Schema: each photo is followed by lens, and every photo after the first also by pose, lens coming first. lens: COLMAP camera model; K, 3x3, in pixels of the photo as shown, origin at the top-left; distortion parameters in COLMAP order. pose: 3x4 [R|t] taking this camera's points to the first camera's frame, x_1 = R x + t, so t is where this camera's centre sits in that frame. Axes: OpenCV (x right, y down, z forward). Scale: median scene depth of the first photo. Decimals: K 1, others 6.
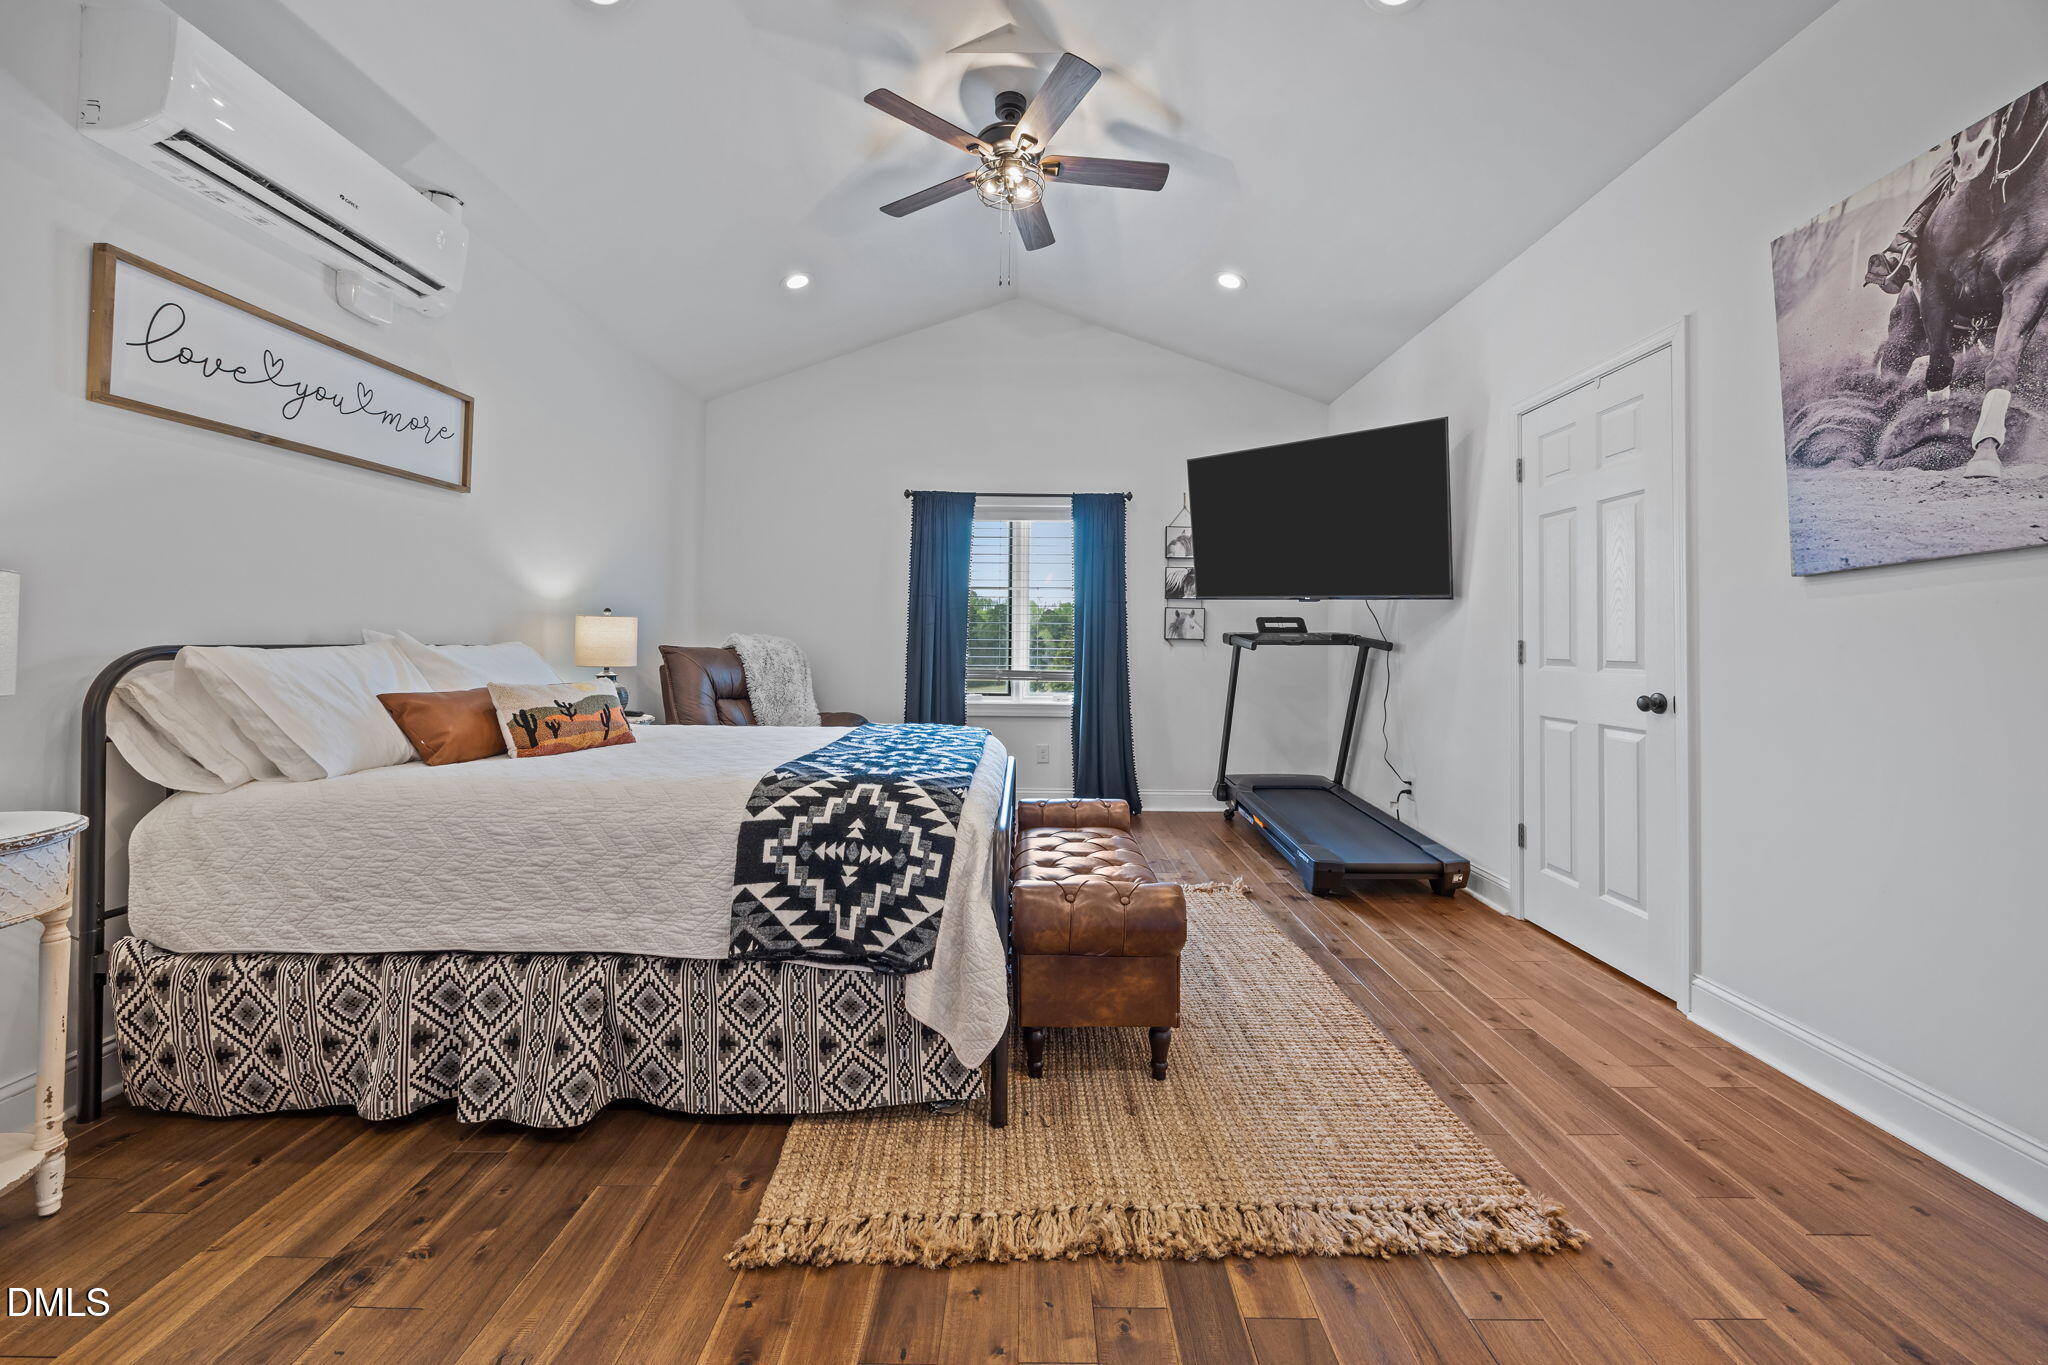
lens RADIAL K [[791.7, 0, 1021.6], [0, 791.7, 632.0], [0, 0, 1]] dist [-0.008522, 0.000041]
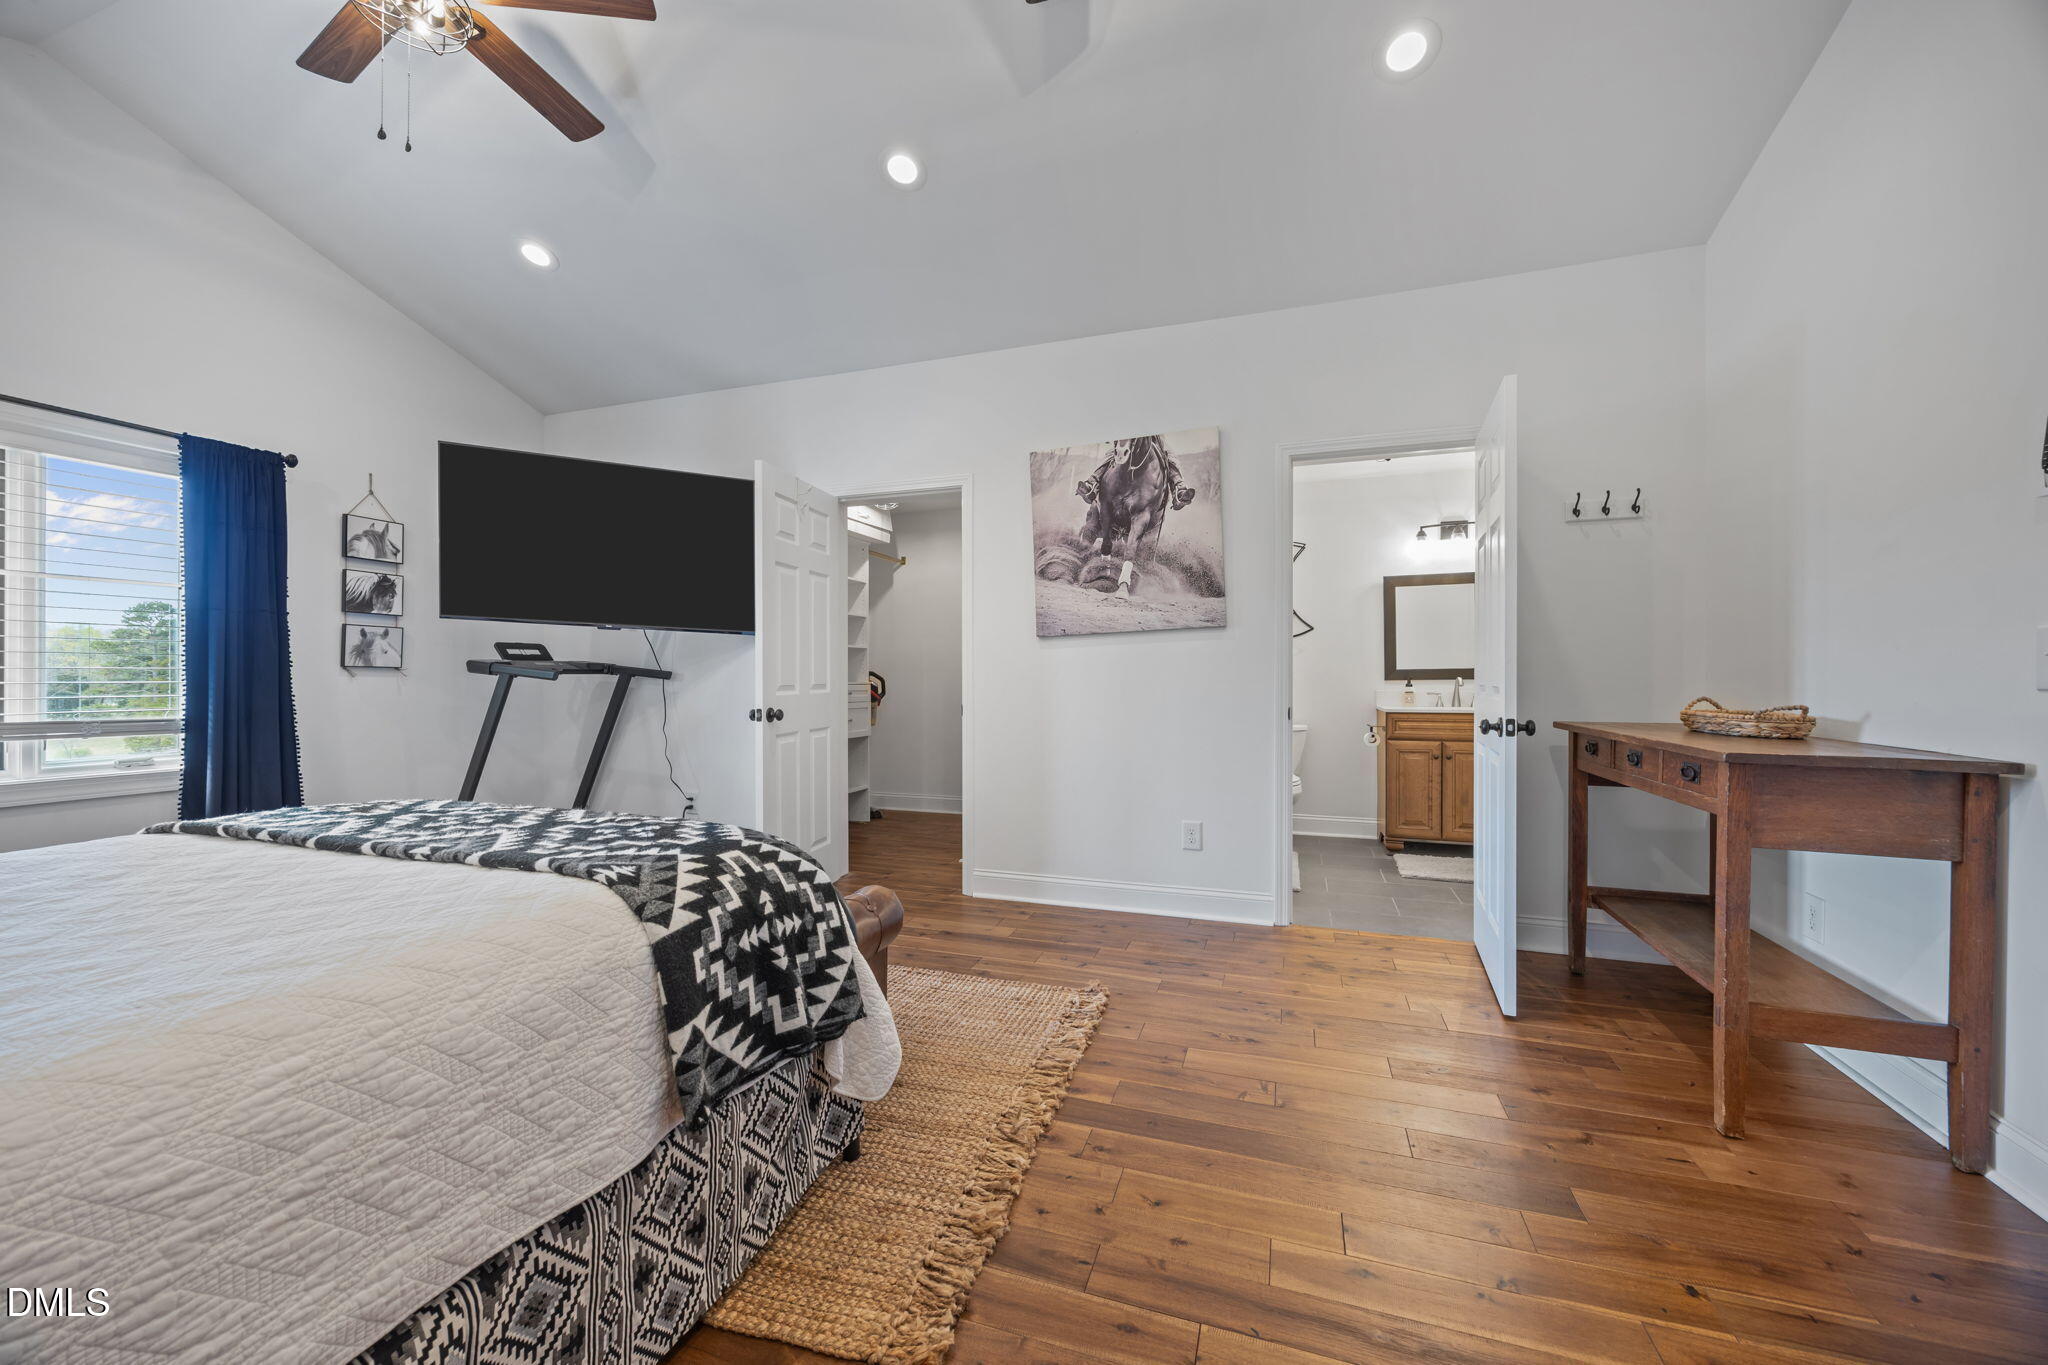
lens RADIAL K [[774.1, 0, 1033.4], [0, 774.1, 680.6], [0, 0, 1]] dist [-0.006358, -0.000113]
pose [[0.311572, -0.012947, 0.950134, -0.884366], [-0.013173, 0.999752, 0.017943, 0.000832], [-0.950131, -0.018106, 0.311324, 0.493108]]
